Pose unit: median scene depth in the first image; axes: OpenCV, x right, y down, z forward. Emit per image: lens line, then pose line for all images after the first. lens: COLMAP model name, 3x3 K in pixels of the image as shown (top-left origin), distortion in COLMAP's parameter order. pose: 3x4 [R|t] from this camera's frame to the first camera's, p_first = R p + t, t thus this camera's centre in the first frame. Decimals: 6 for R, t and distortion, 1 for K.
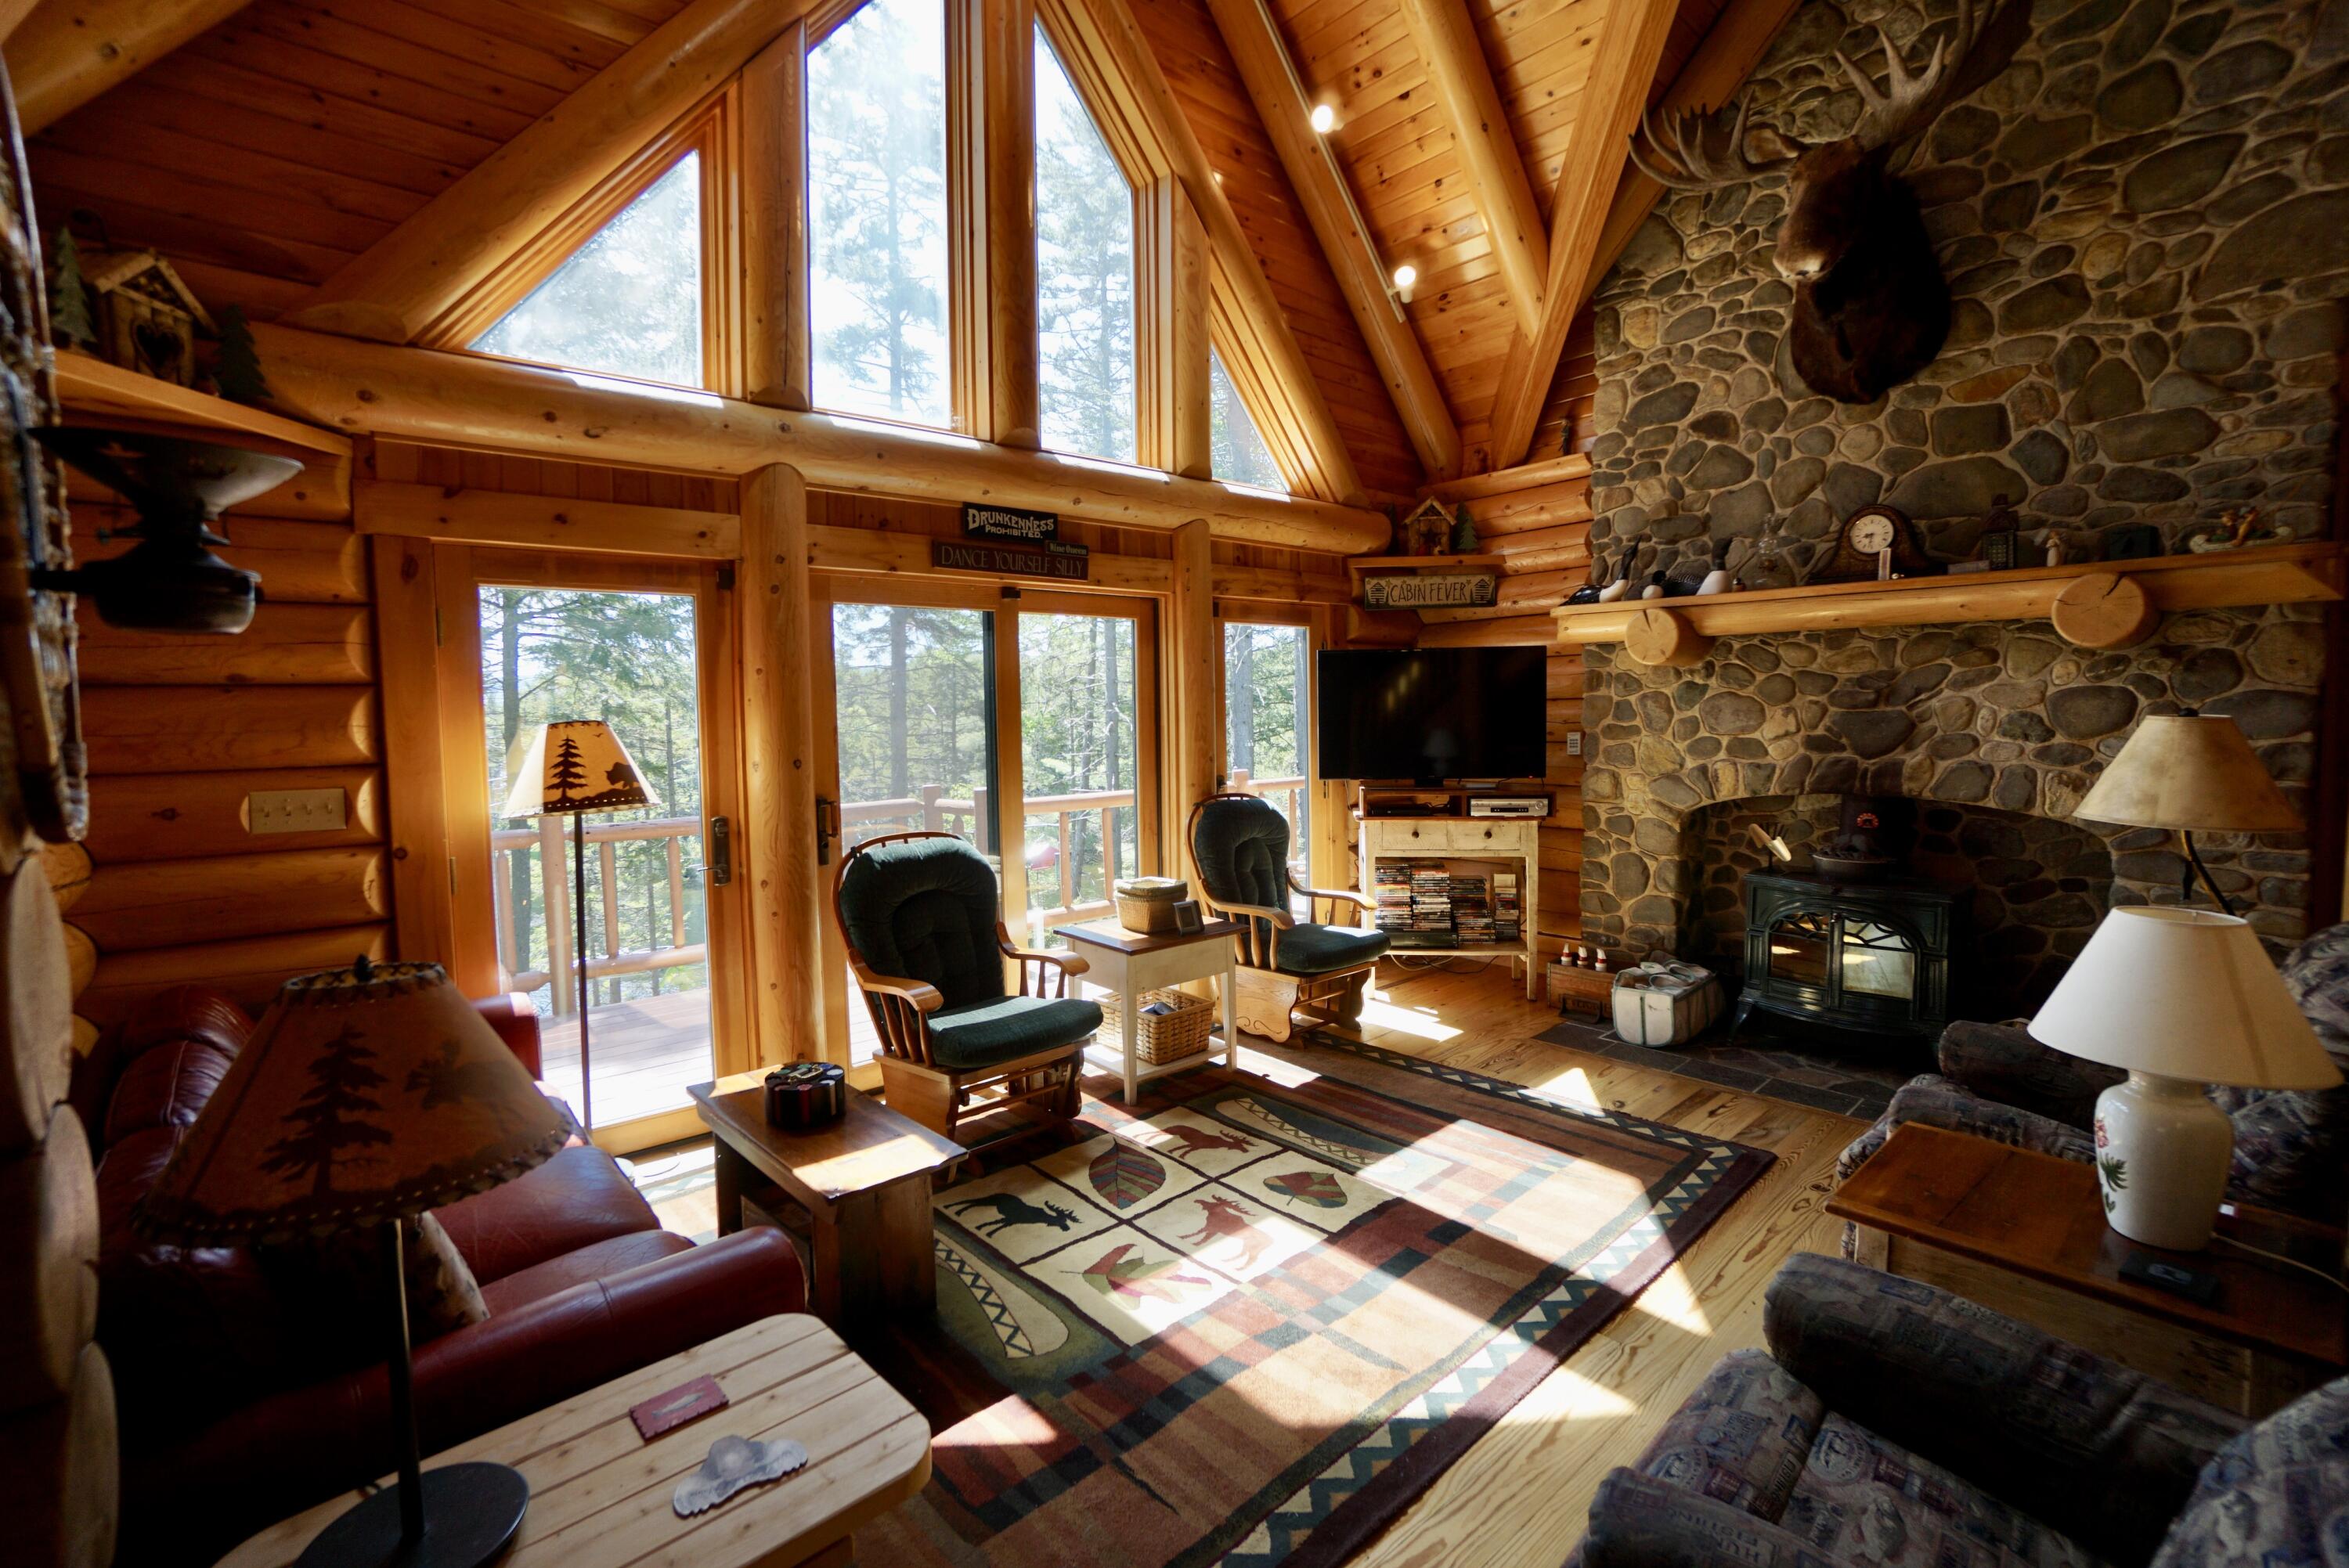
lens RADIAL K [[1050.7, 0, 1164.5], [0, 1050.7, 769.4], [0, 0, 1]] dist [-0.059420, 0.021289]
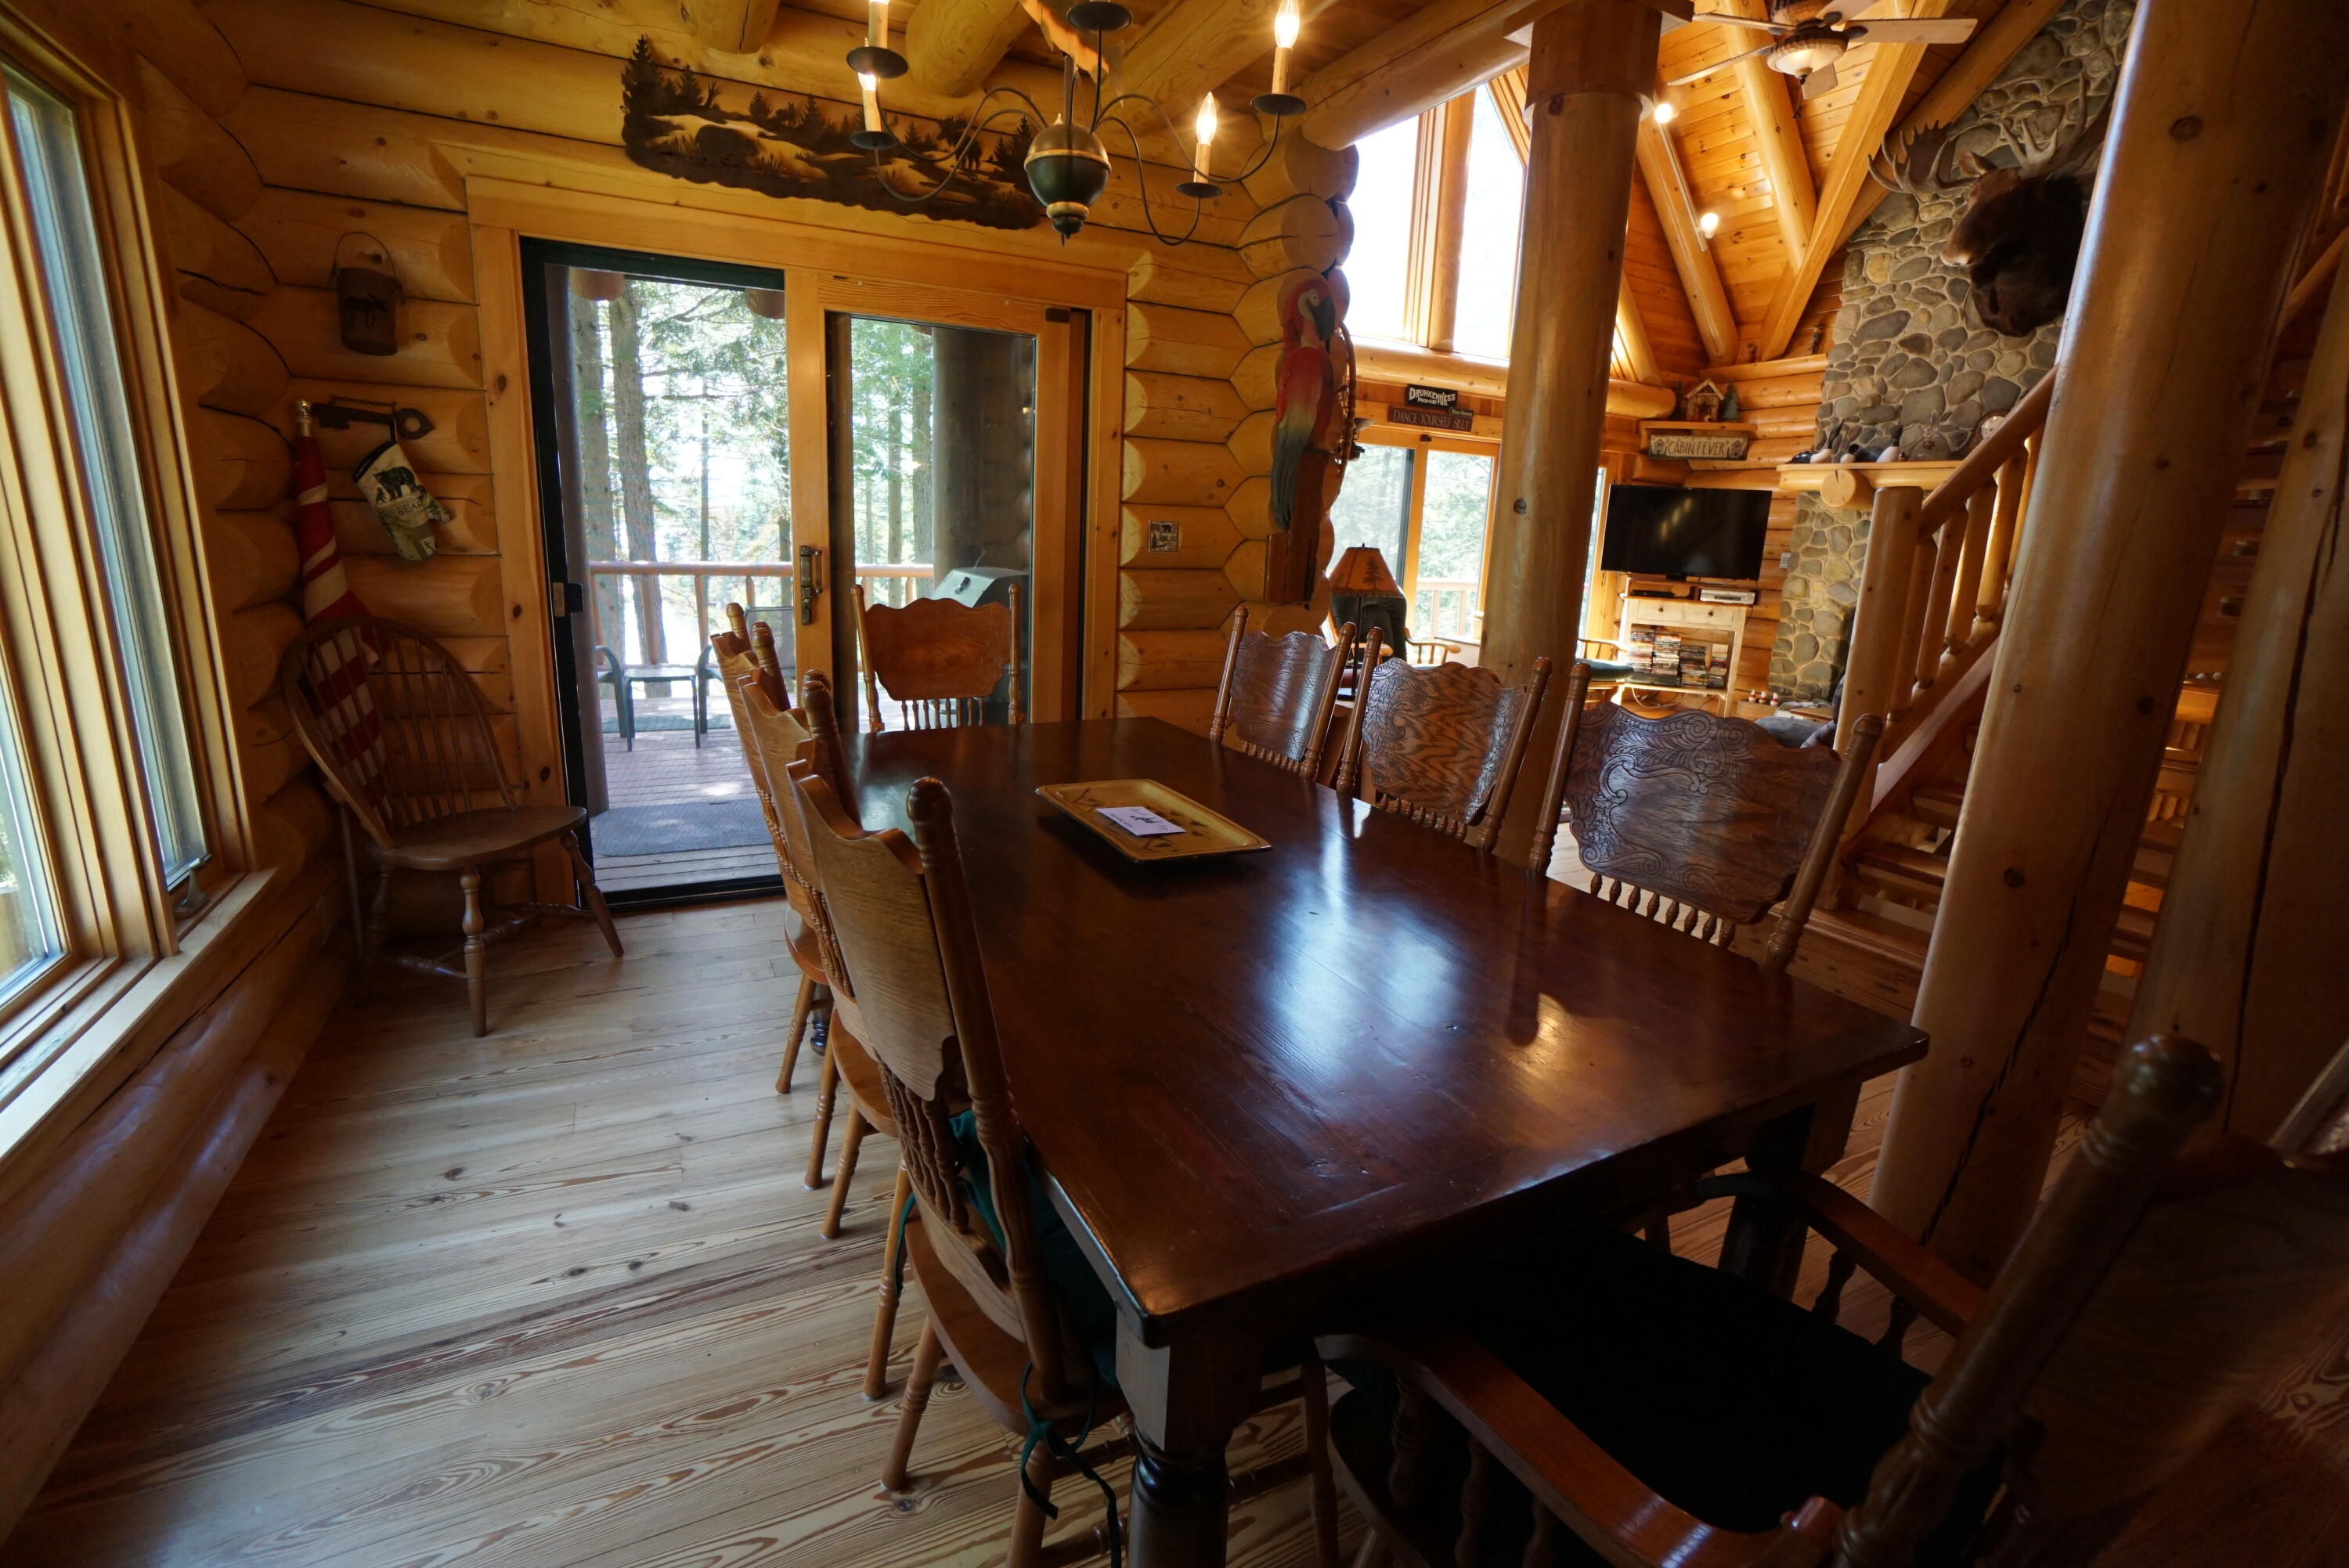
lens RADIAL K [[1050.7, 0, 1165.4], [0, 1050.7, 768.3], [0, 0, 1]] dist [-0.059420, 0.021289]
pose [[0.969101, 0.111422, -0.220066, -0.113612], [-0.074065, 0.982438, 0.171259, 0.090095], [0.235284, -0.149667, 0.960334, -0.725369]]
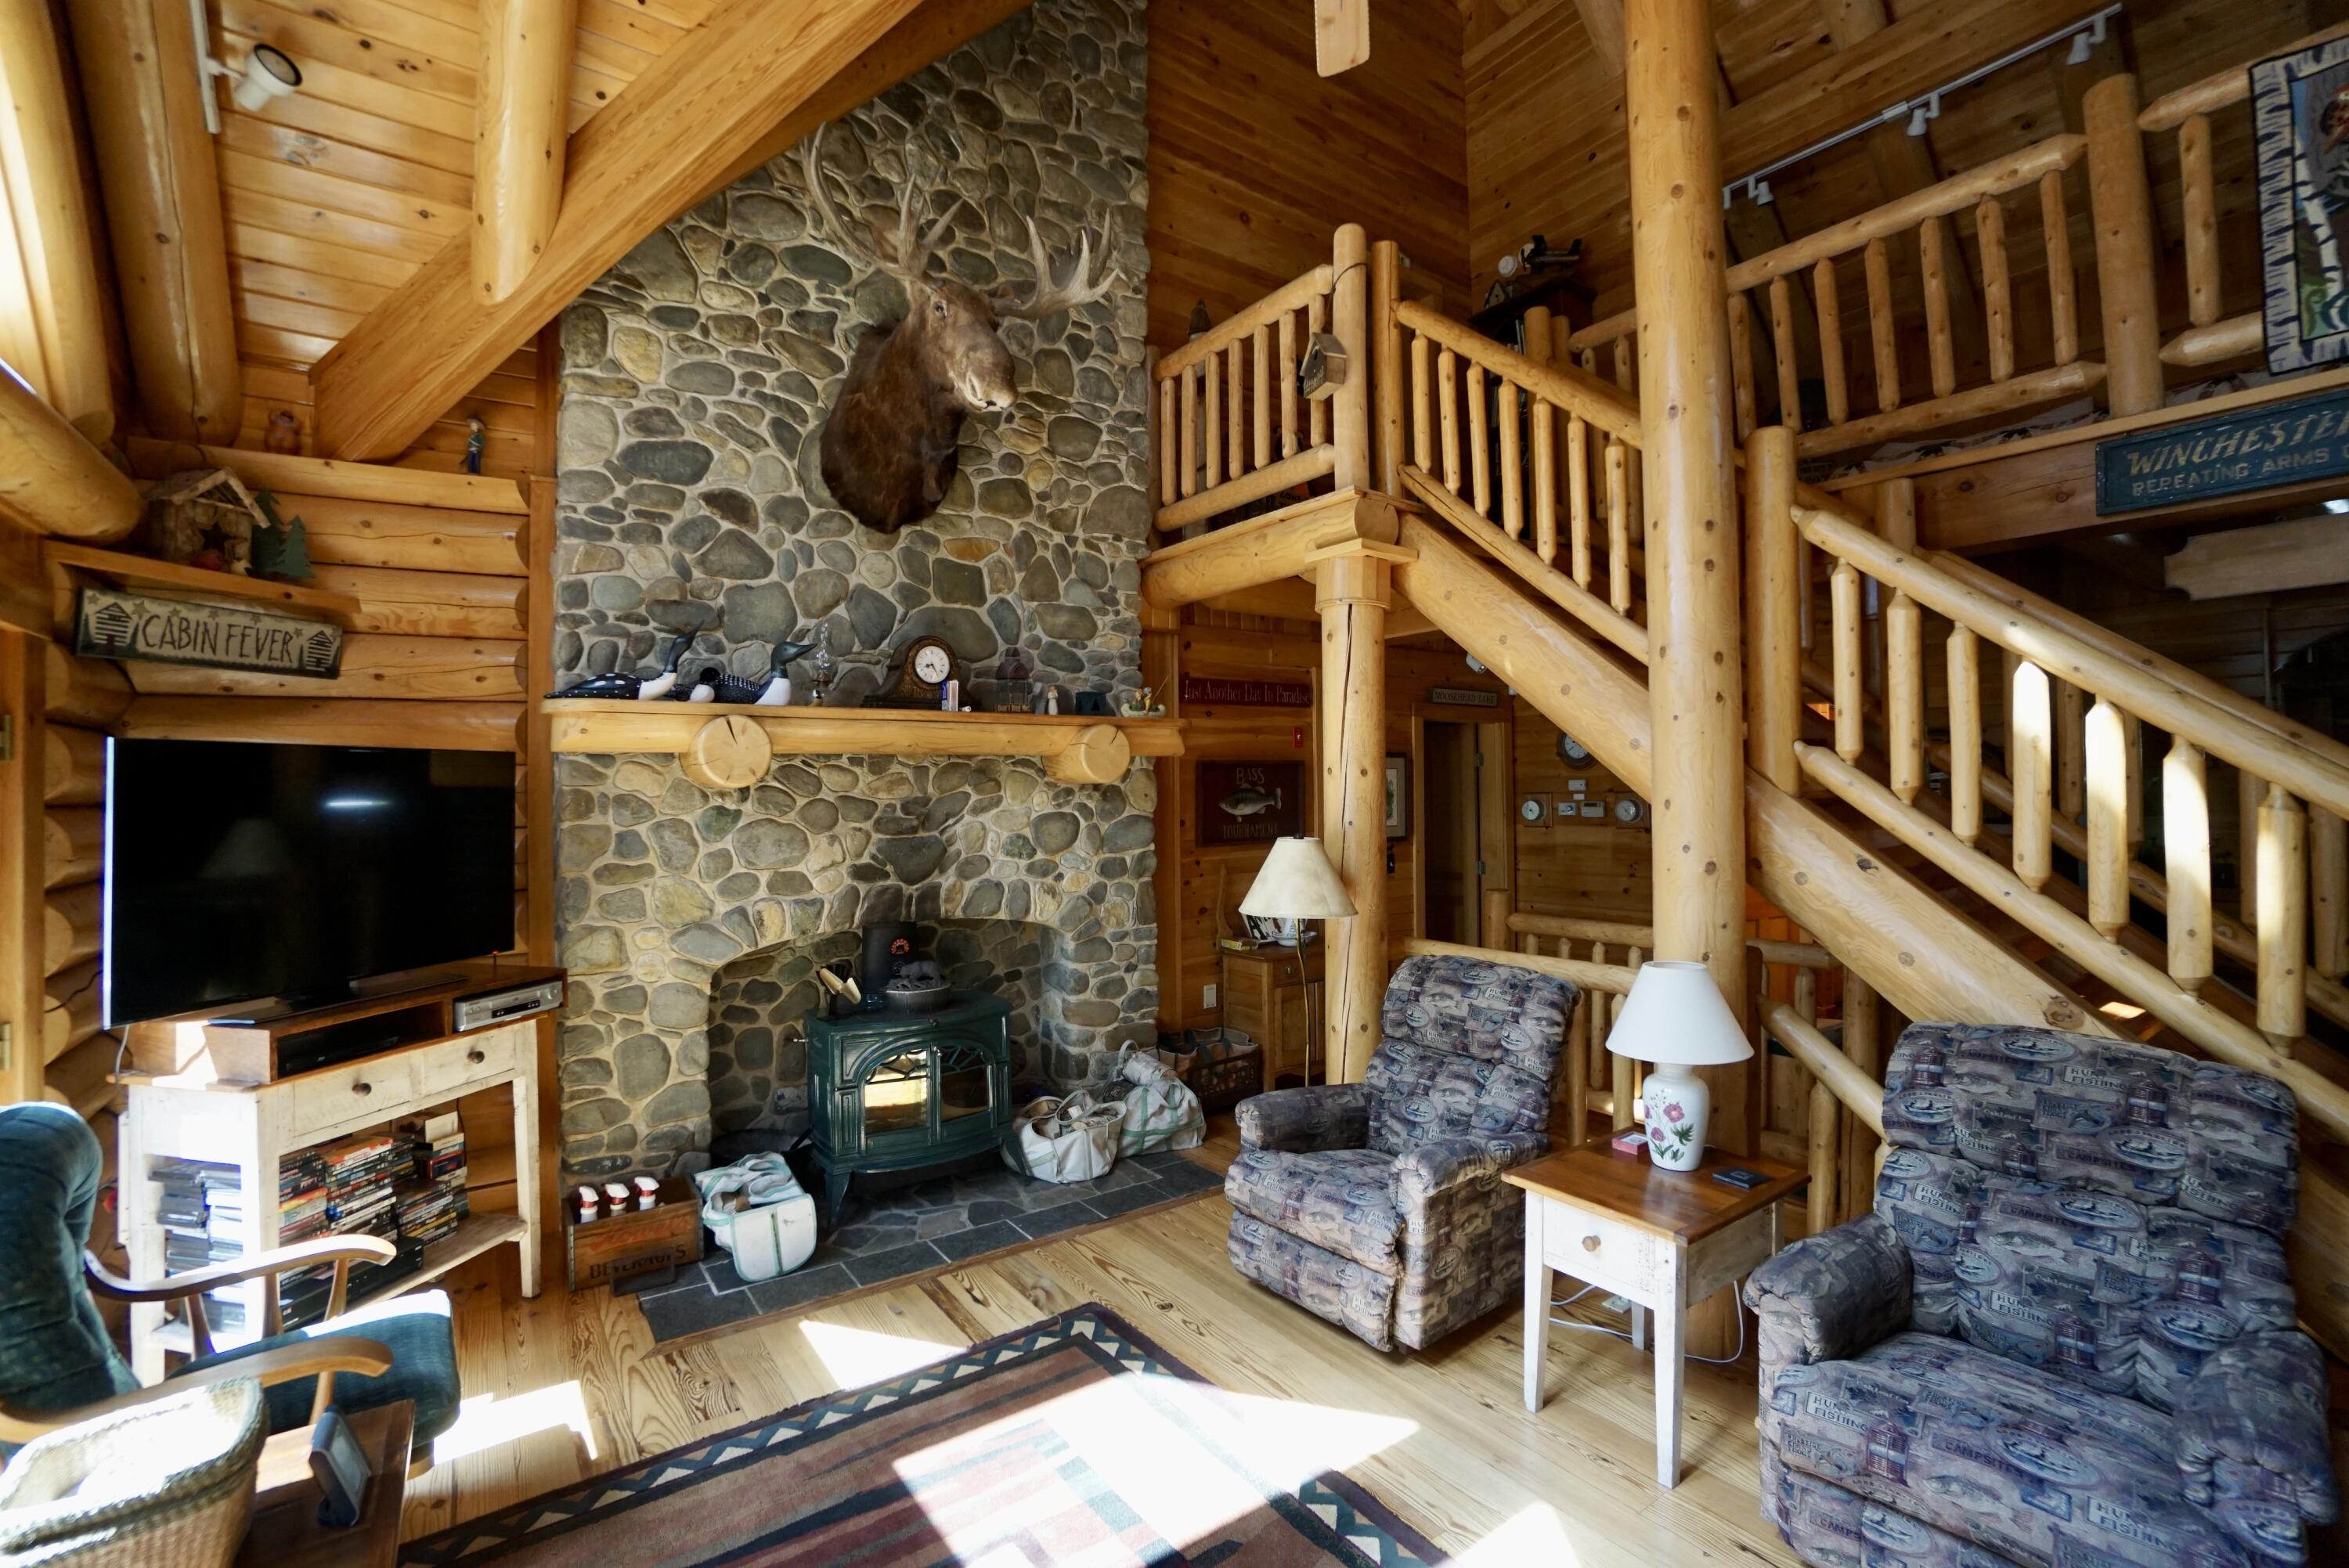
lens RADIAL K [[1050.7, 0, 1193.7], [0, 1050.7, 753.2], [0, 0, 1]] dist [-0.059420, 0.021289]
pose [[0.083244, 0.042322, 0.995630, -0.277121], [0.065011, 0.996739, -0.047804, -0.063105], [-0.994406, 0.068706, 0.080221, 0.559502]]
